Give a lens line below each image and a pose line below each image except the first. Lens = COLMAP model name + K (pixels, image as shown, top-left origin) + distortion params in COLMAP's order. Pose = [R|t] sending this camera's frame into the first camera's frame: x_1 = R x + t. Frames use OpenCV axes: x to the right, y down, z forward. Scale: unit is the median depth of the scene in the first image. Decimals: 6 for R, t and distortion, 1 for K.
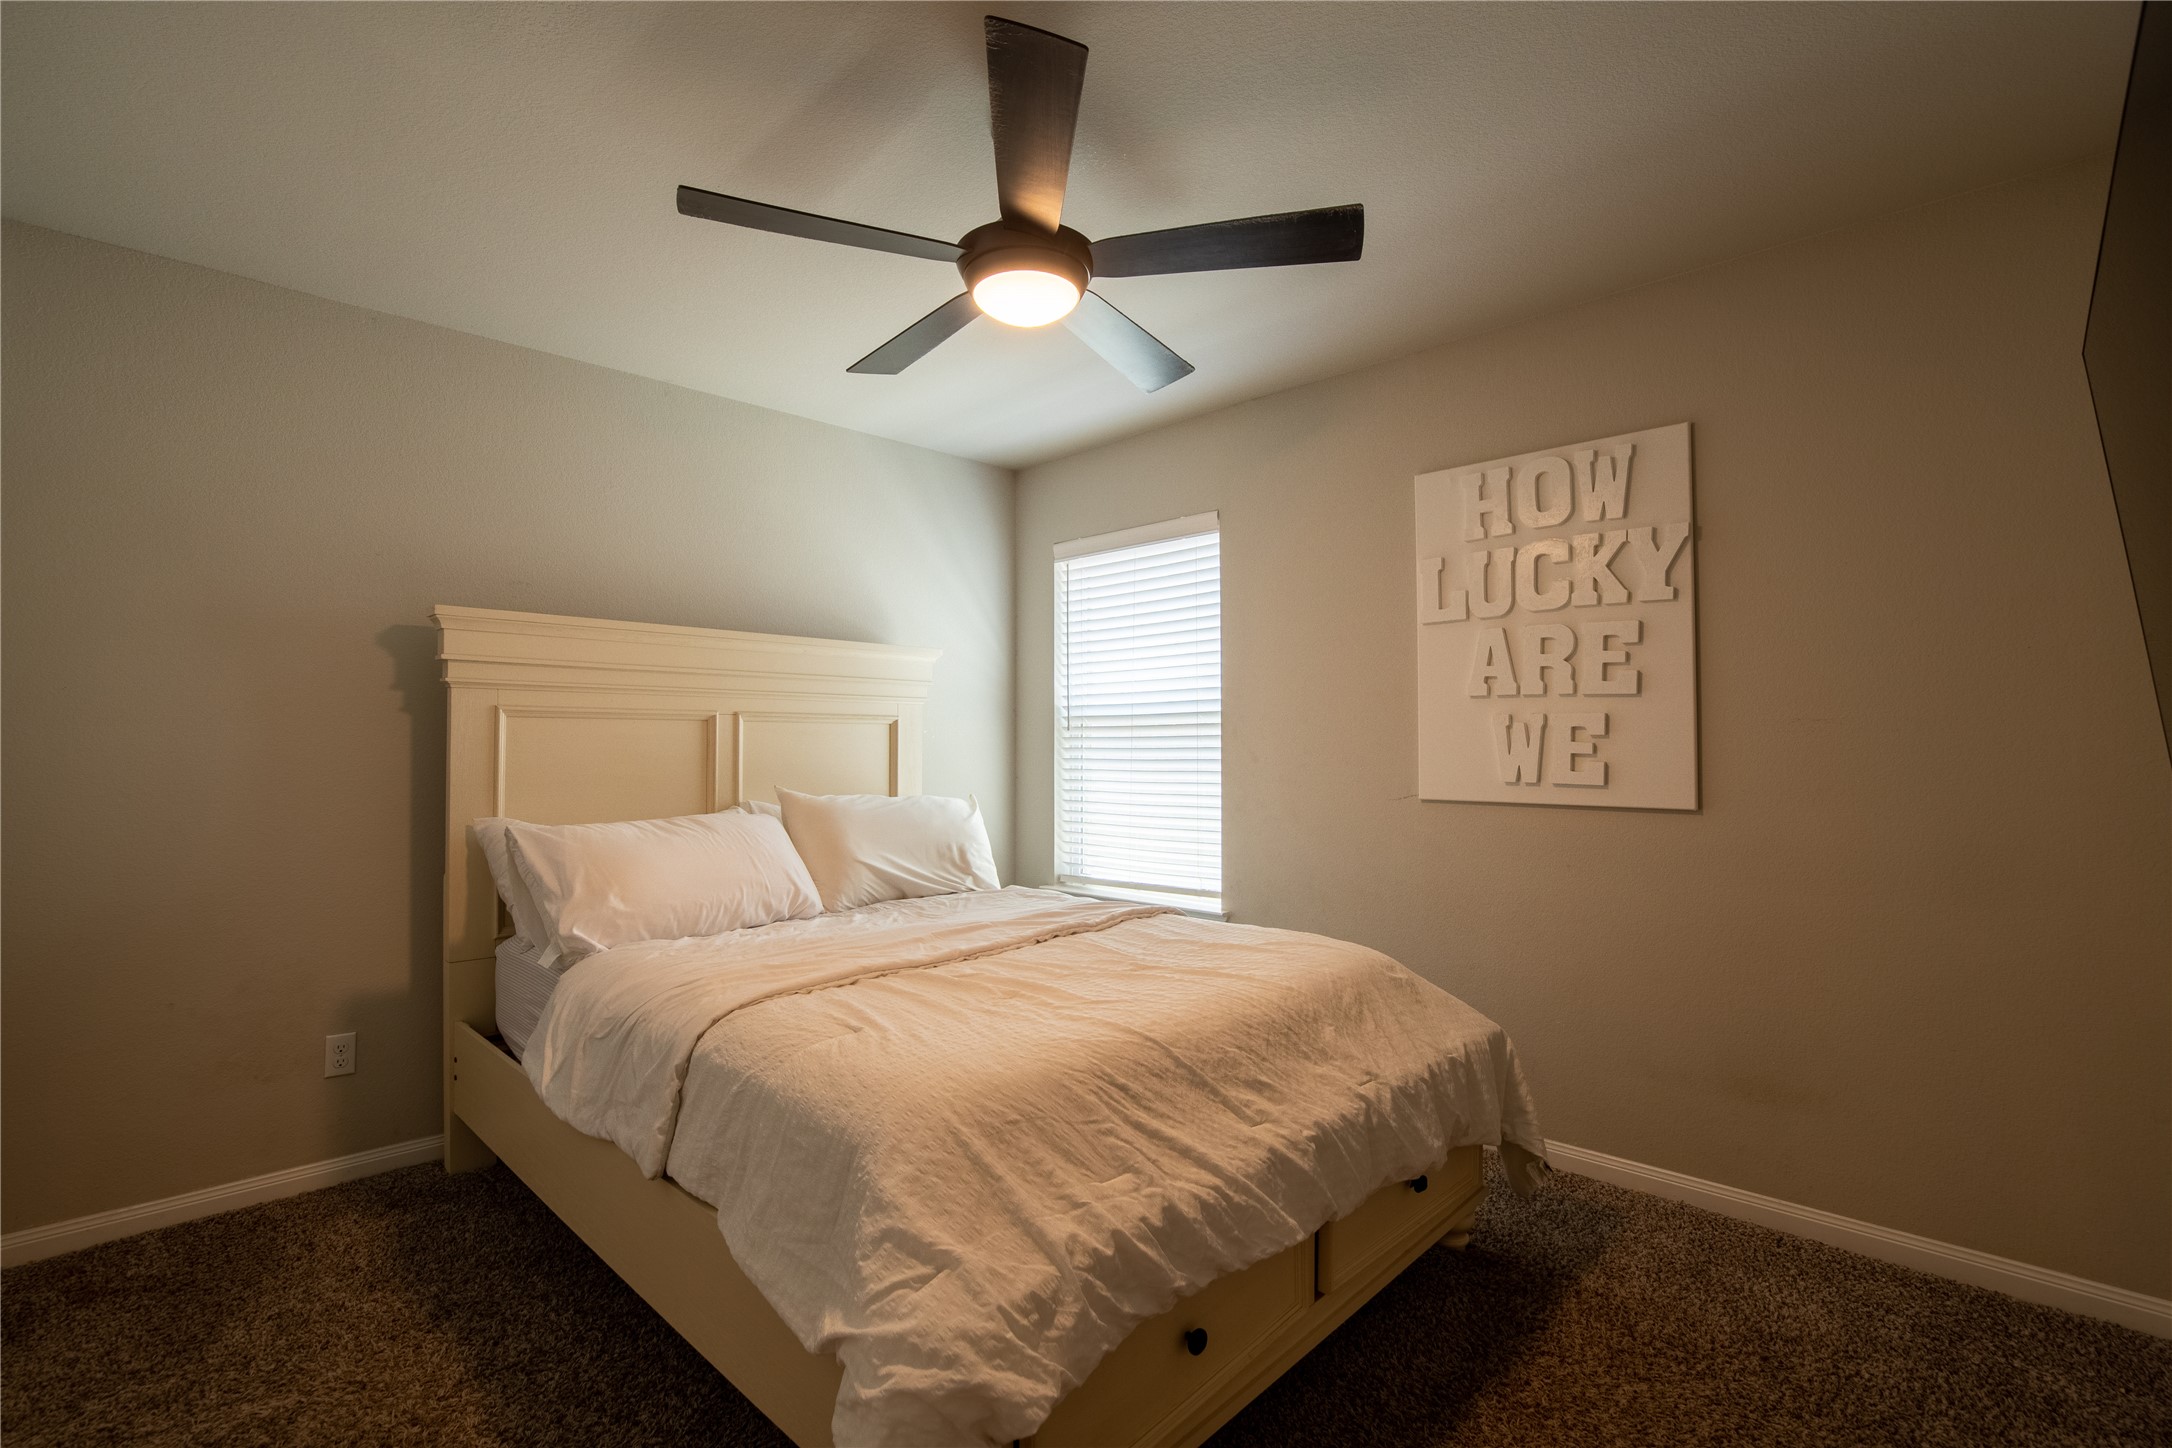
lens RADIAL K [[968.1, 0, 1088.7], [0, 968.1, 718.9], [0, 0, 1]] dist [-0.041762, 0.009052]
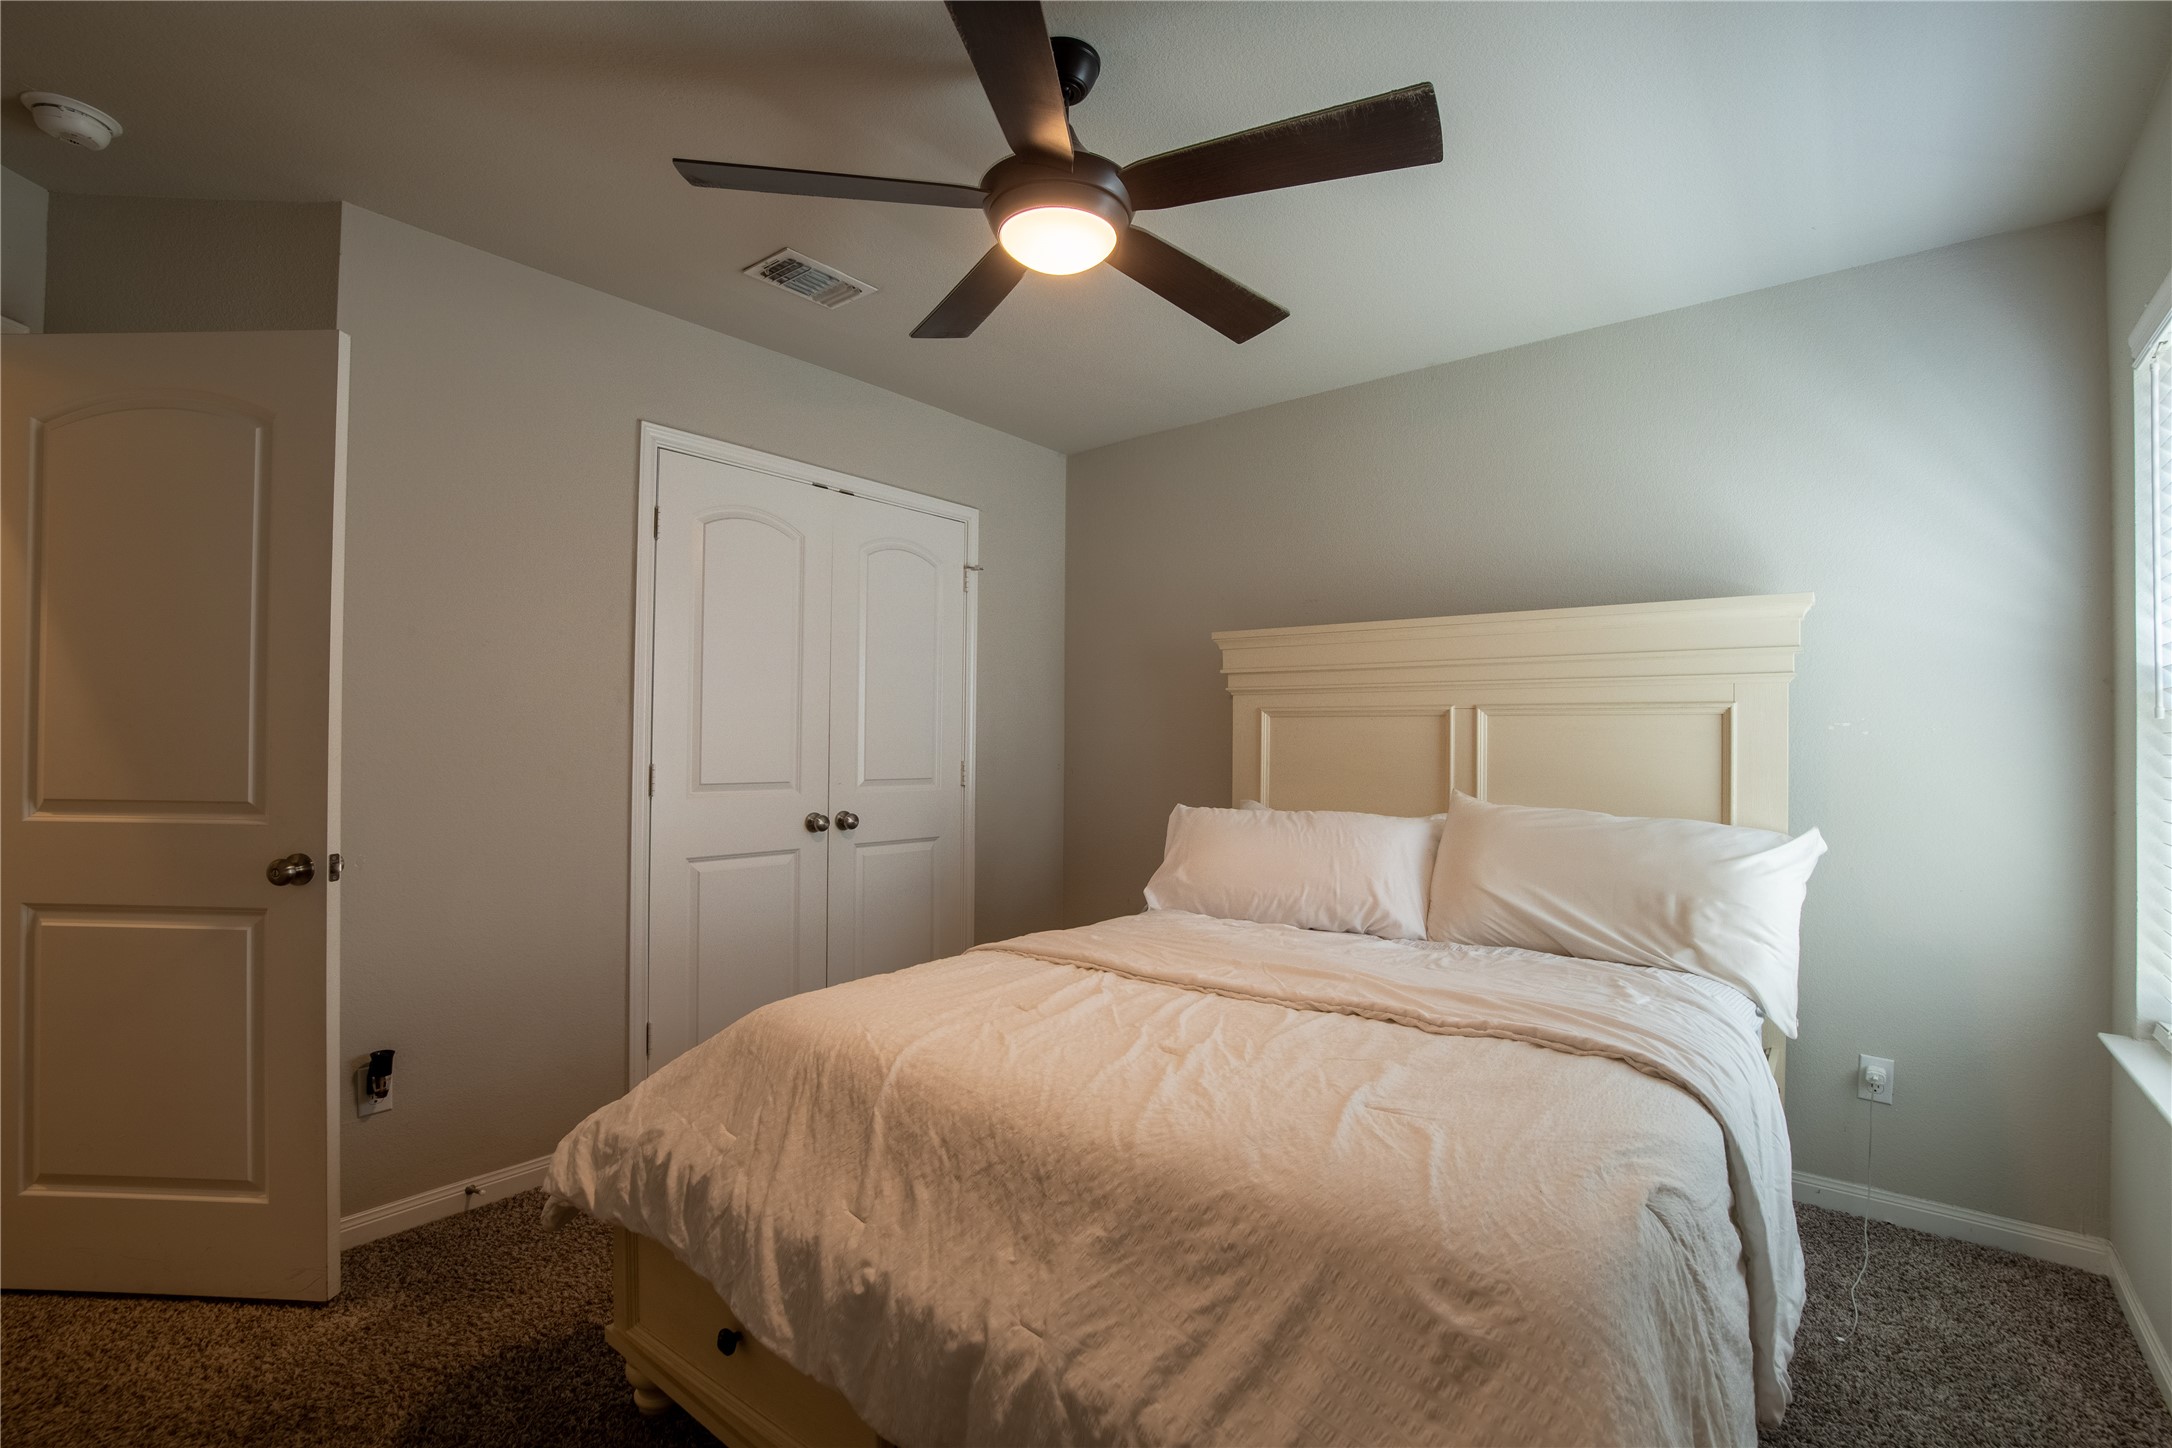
lens RADIAL K [[968.1, 0, 1082.9], [0, 968.1, 737.9], [0, 0, 1]] dist [-0.041762, 0.009052]
pose [[0.080563, -0.001214, -0.996749, 0.584896], [0.017517, 0.999847, 0.000198, 0.019400], [0.996596, -0.017476, 0.080572, 0.677834]]
